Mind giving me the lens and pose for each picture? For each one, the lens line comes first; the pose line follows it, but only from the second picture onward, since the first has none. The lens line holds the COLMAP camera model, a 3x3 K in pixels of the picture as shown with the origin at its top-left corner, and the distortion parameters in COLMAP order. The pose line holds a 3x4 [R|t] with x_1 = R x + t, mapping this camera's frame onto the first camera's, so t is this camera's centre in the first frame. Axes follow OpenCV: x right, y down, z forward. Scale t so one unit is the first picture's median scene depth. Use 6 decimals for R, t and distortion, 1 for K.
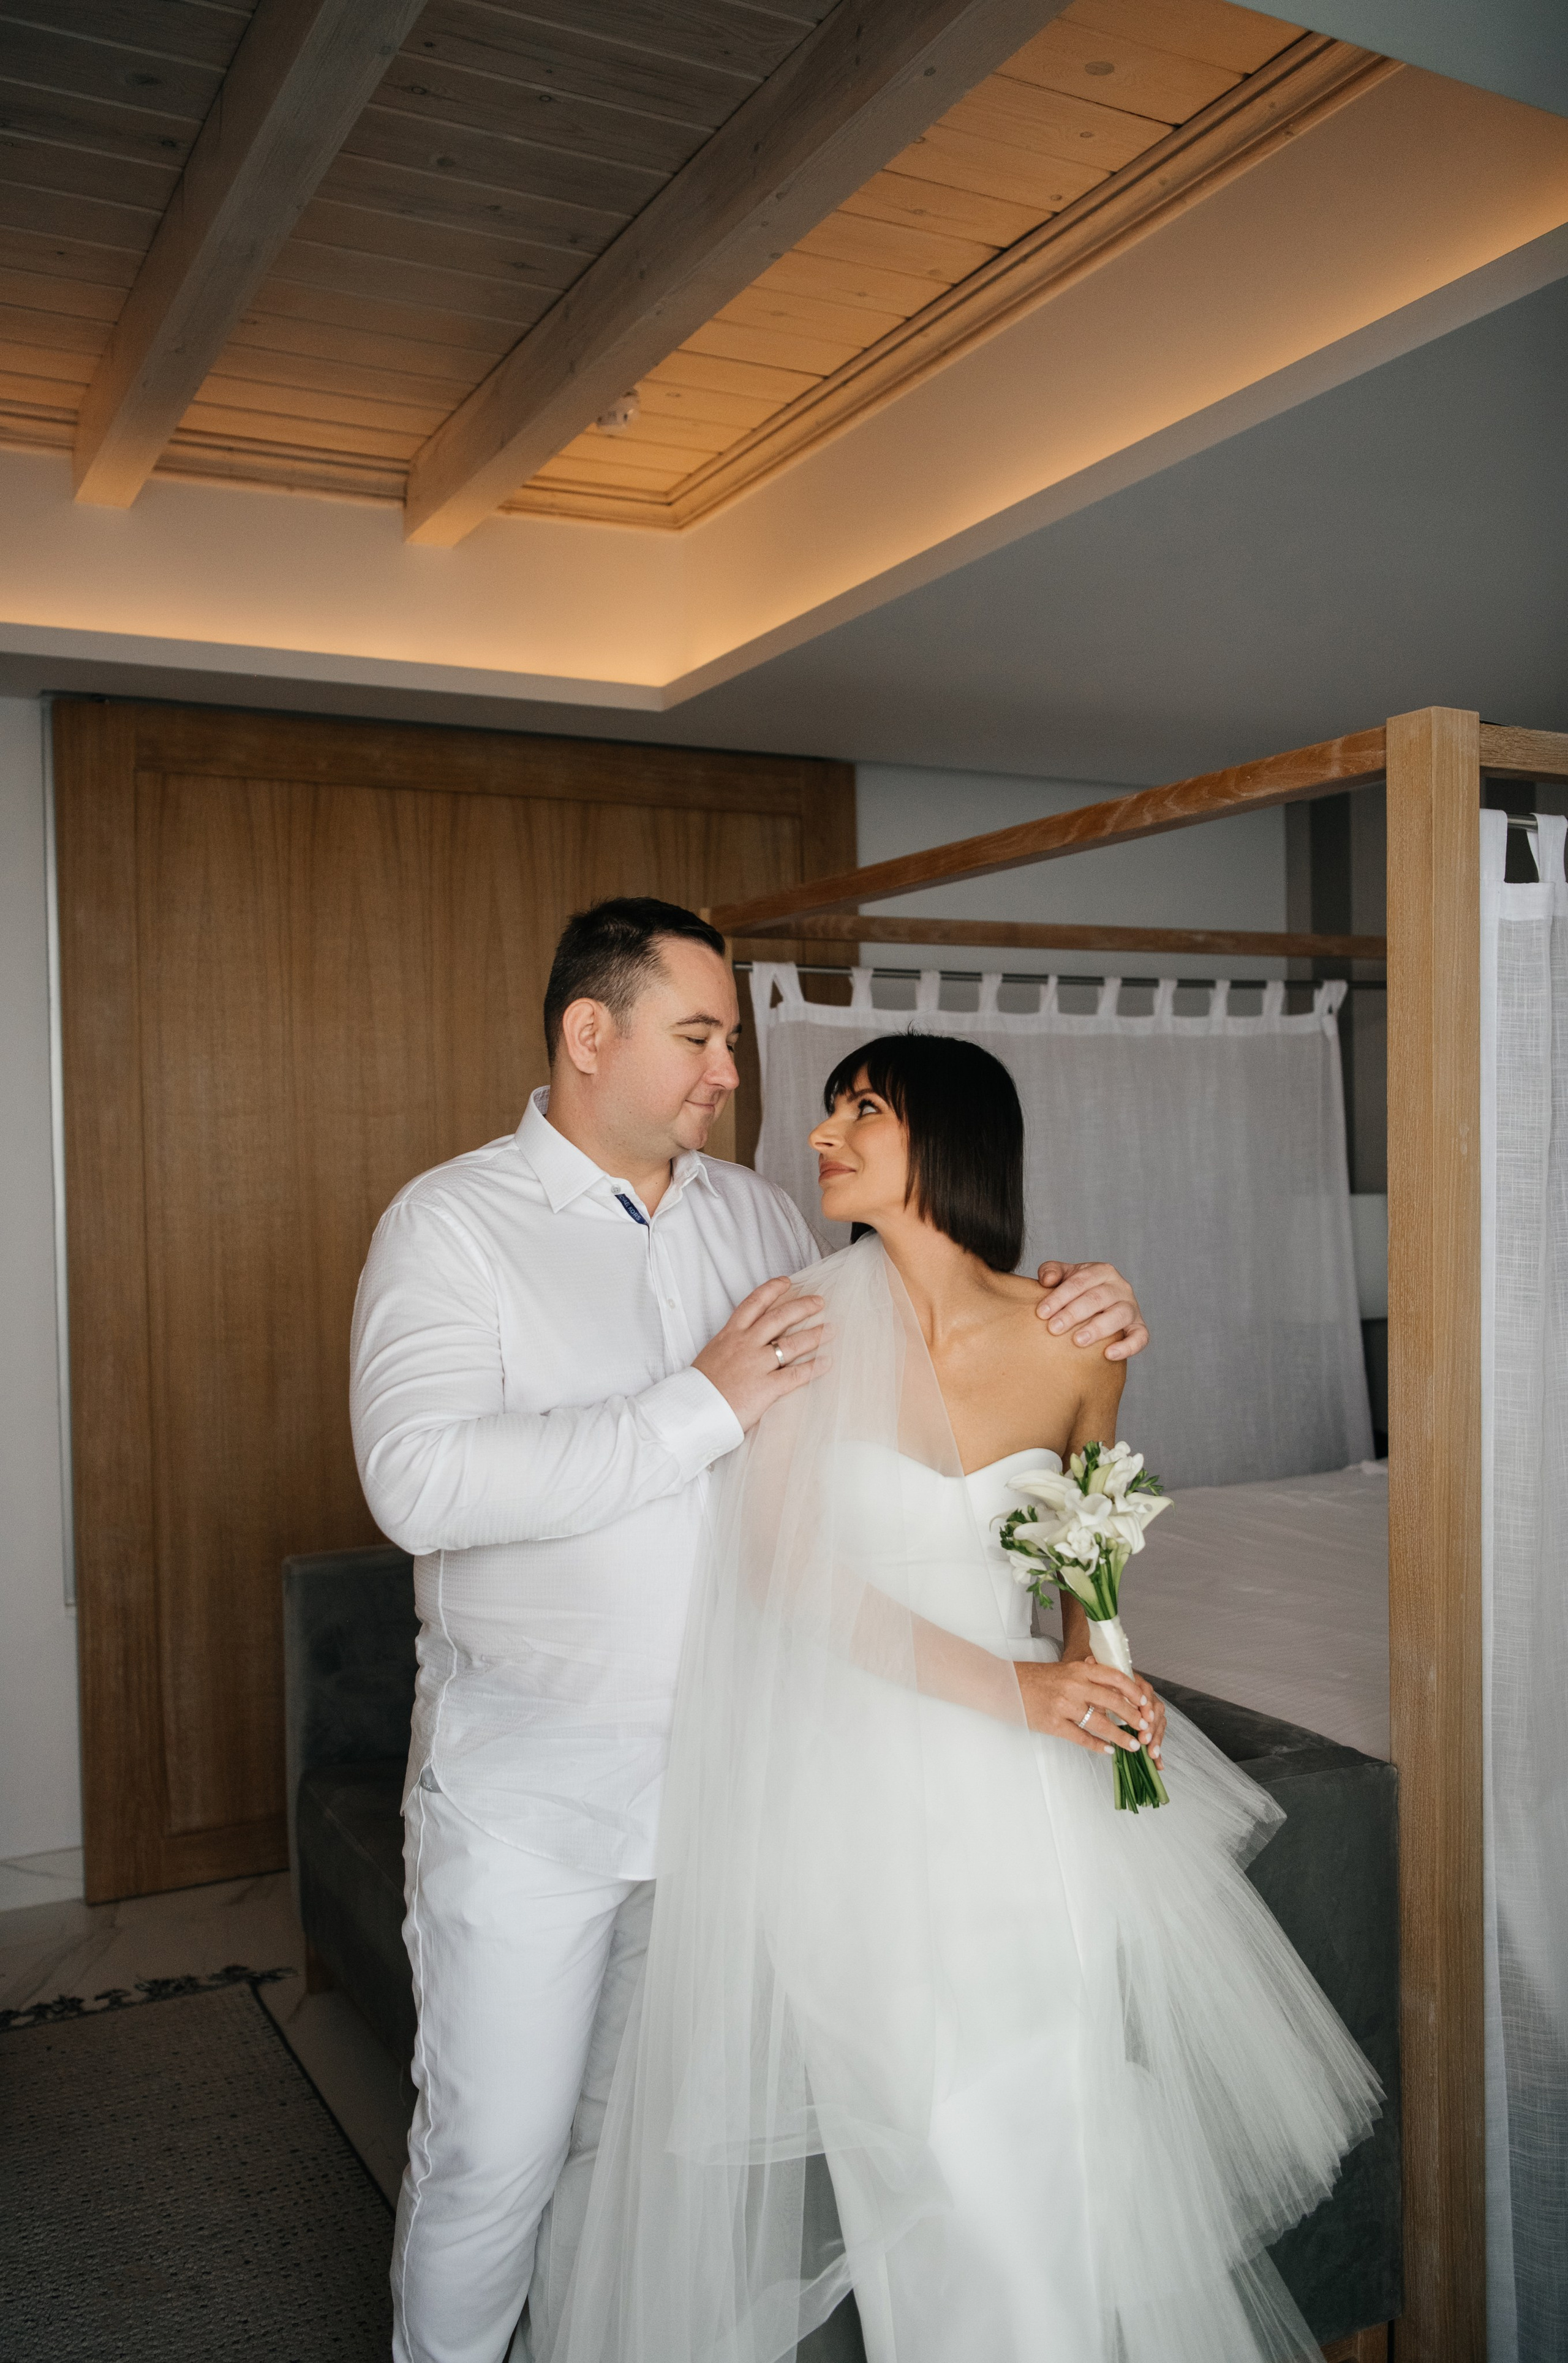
lens RADIAL K [[2022.3, 0, 789.7], [0, 2022.3, 1276.1], [0, 0, 1]] dist [-0.003984, 0.001384]
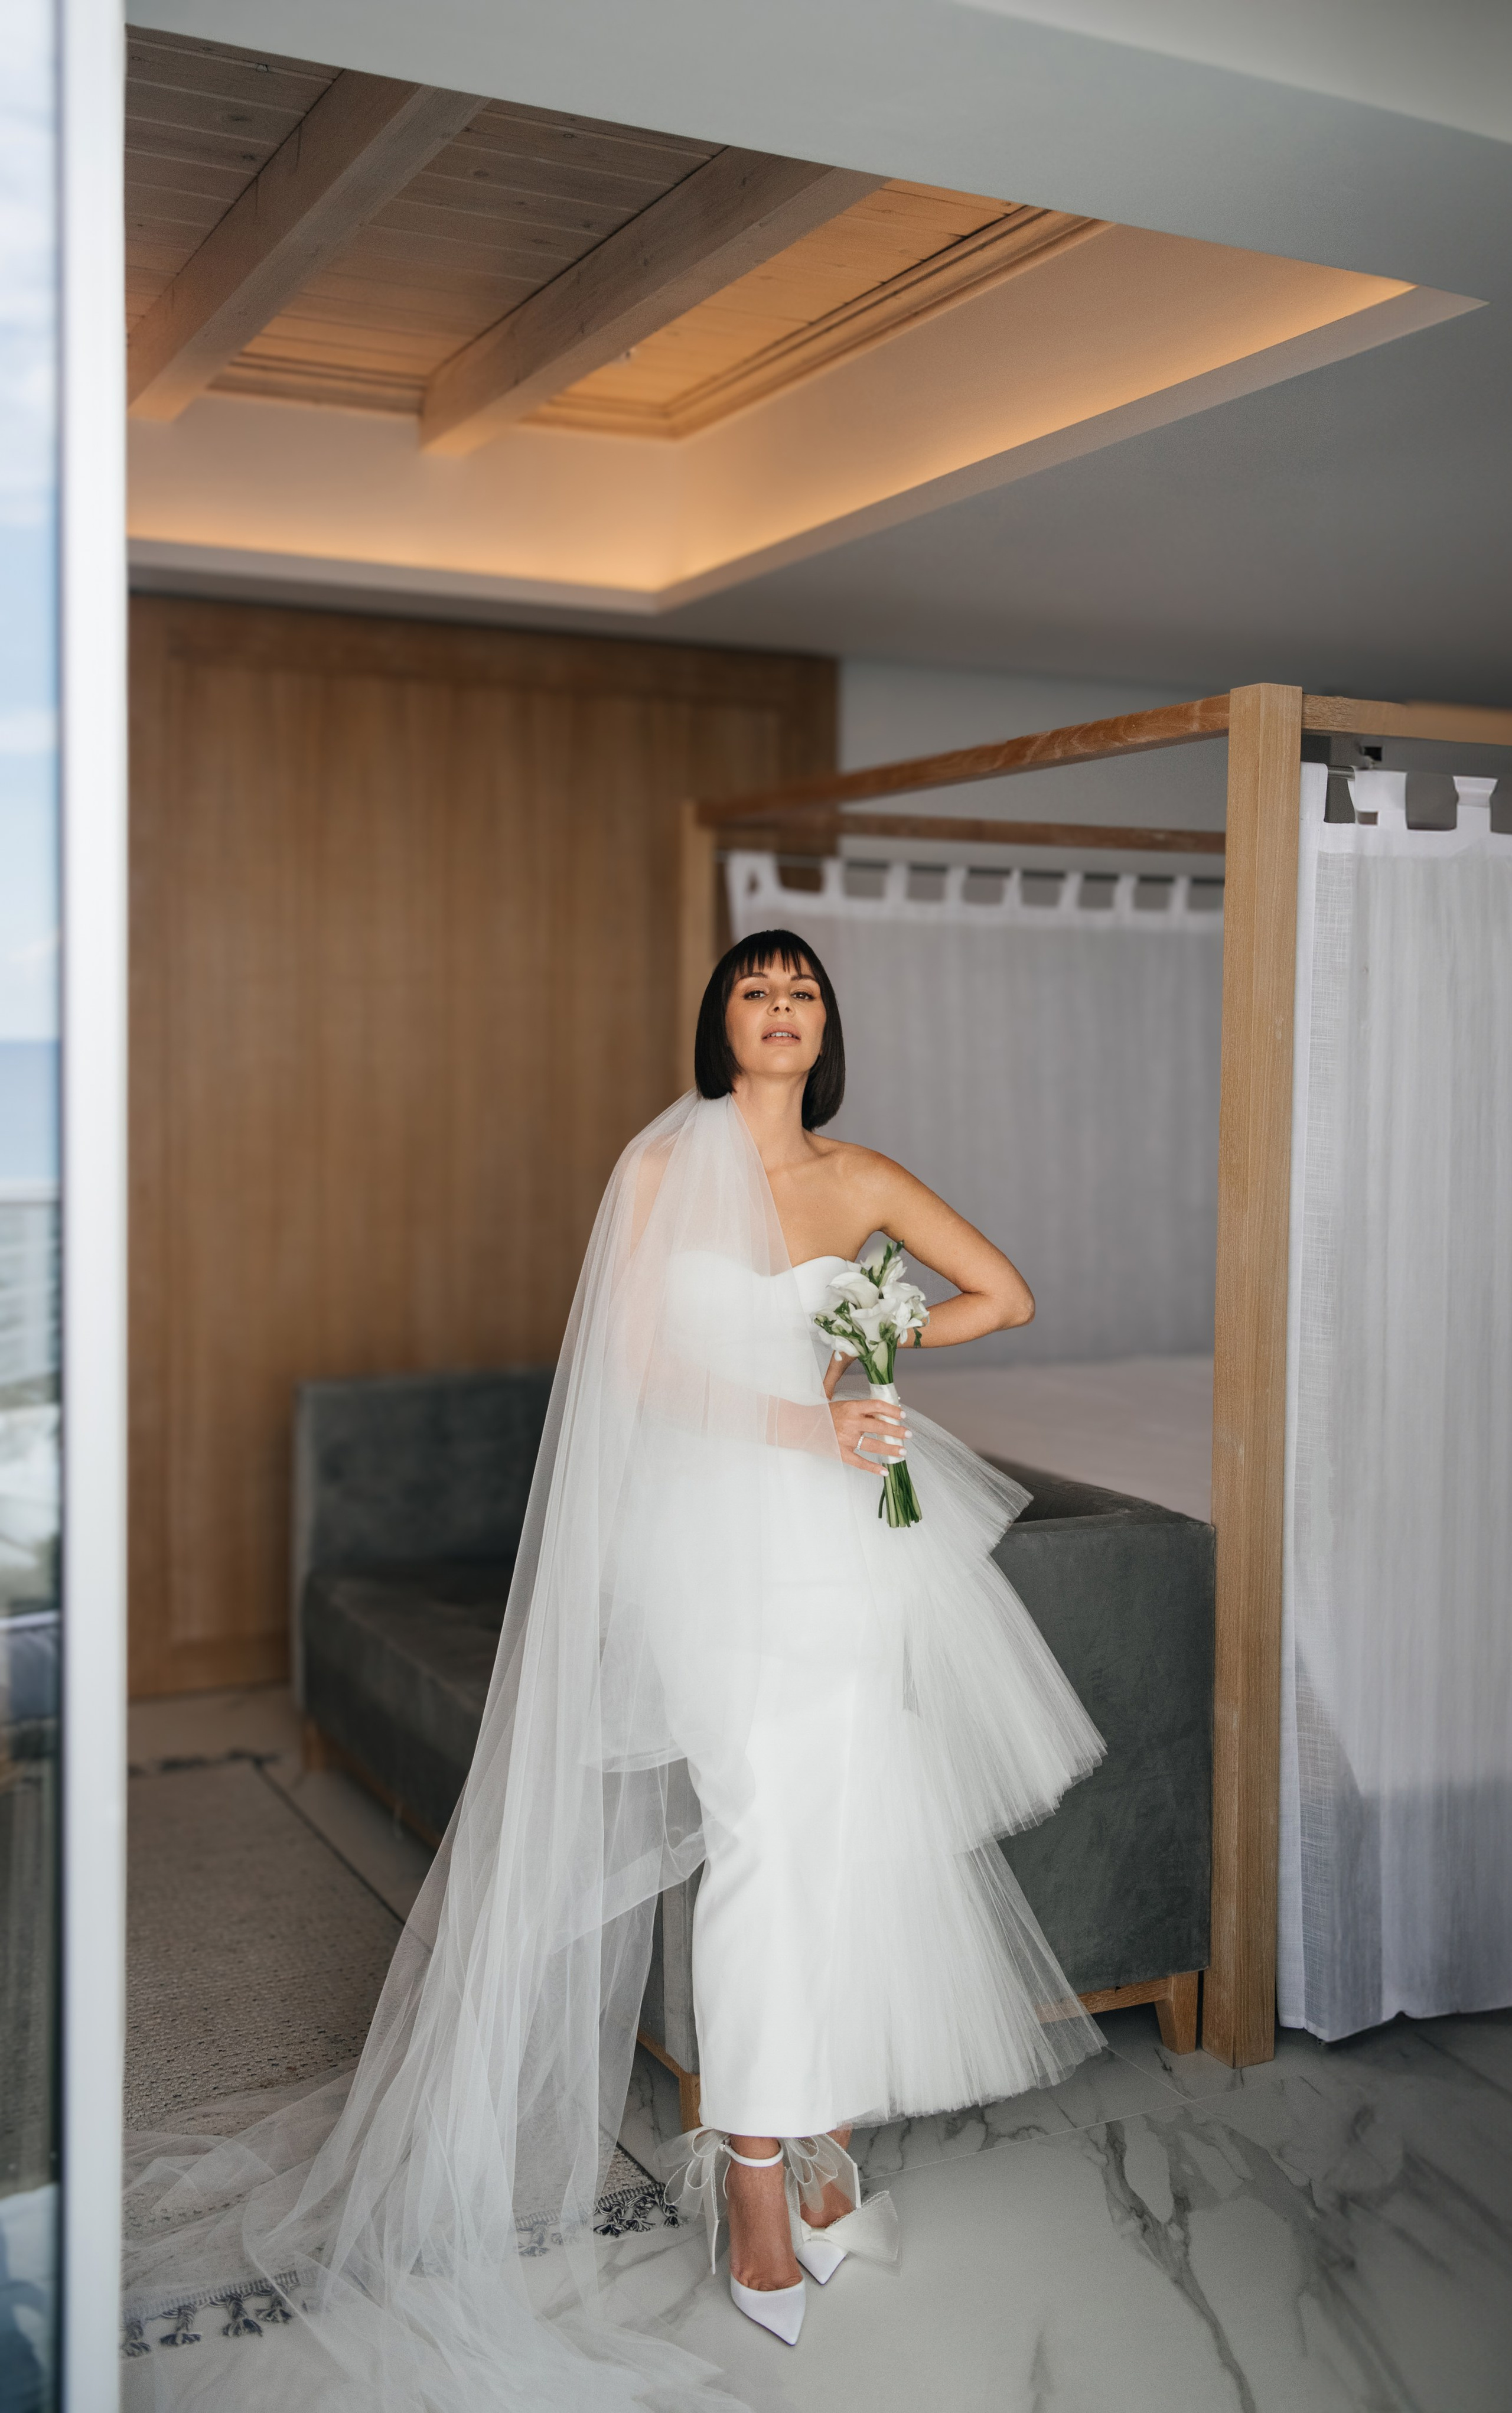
lens RADIAL K [[2381.5, 0, 756.0], [0, 2381.5, 1206.5], [0, 0, 1]] dist [0.018105, 0.001558]
pose [[0.999510, 0.027468, -0.015018, 0.022252], [-0.027335, 0.999586, 0.009010, 0.026366], [0.015259, -0.008596, 0.999847, -0.327032]]
